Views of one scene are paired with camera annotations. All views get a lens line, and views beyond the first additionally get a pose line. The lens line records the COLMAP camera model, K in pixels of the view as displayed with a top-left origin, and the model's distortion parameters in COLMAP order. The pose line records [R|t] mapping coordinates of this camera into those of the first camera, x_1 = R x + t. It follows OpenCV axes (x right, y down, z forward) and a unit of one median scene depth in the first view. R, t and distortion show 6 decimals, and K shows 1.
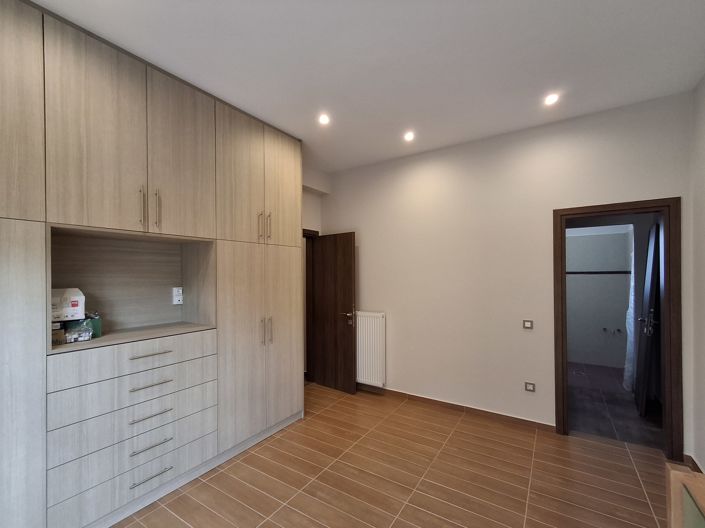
lens RADIAL K [[318.0, 0, 343.1], [0, 318.0, 277.4], [0, 0, 1]] dist [-0.001490, 0.000068]
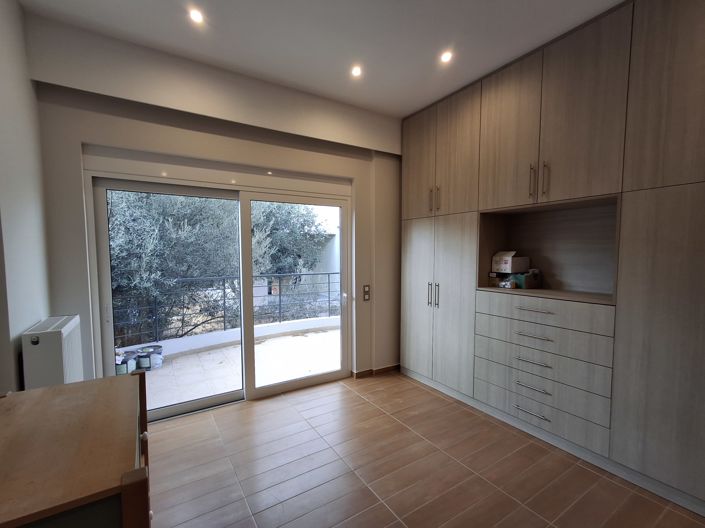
lens RADIAL K [[318.0, 0, 343.1], [0, 318.0, 277.4], [0, 0, 1]] dist [-0.001490, 0.000068]
pose [[-0.423516, 0.089602, -0.901446, 0.739316], [0.007508, 0.995409, 0.095415, 0.007899], [0.905857, 0.033642, -0.422245, 0.873544]]
